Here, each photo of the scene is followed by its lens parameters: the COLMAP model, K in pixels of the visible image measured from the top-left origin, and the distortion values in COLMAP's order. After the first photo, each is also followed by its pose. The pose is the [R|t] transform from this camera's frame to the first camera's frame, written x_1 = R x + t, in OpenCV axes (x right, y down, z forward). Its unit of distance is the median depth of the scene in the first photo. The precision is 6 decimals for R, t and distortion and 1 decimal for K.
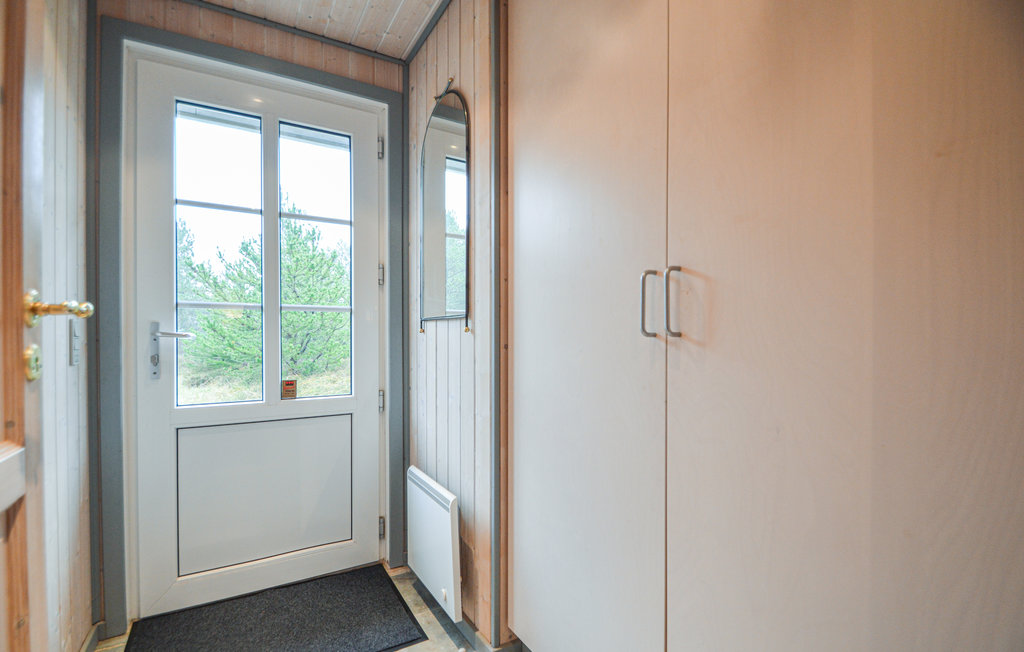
lens RADIAL K [[471.7, 0, 501.3], [0, 471.7, 342.7], [0, 0, 1]] dist [-0.013836, -0.001081]
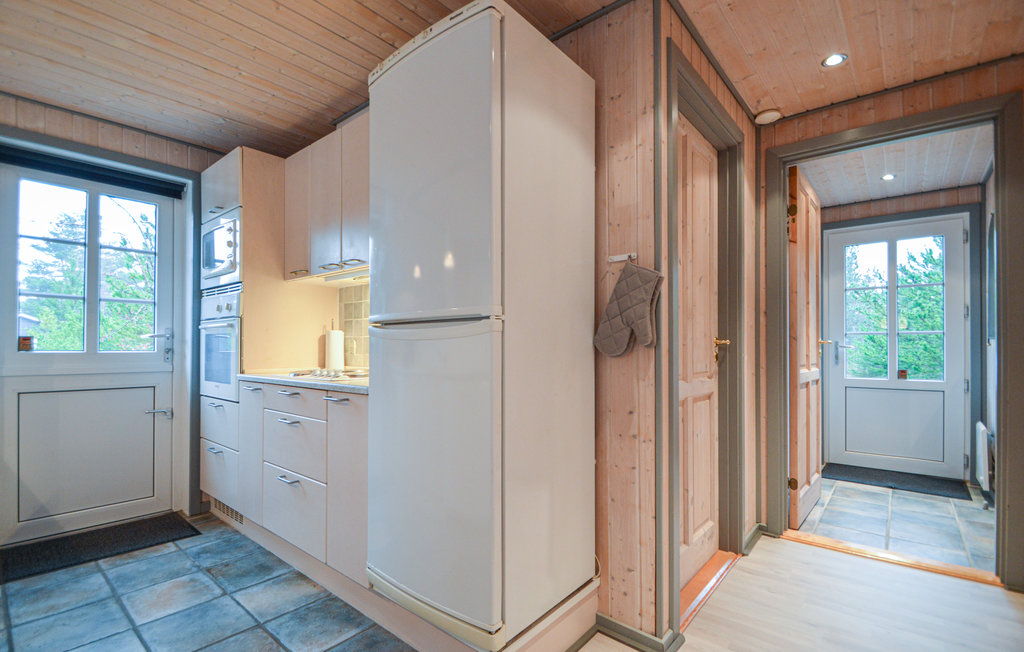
lens RADIAL K [[471.7, 0, 501.3], [0, 471.7, 342.7], [0, 0, 1]] dist [-0.013836, -0.001081]
pose [[0.332049, -0.004093, -0.943253, 0.779435], [-0.014927, 0.999843, -0.009593, 0.010417], [0.943144, 0.017265, 0.331935, -1.154021]]
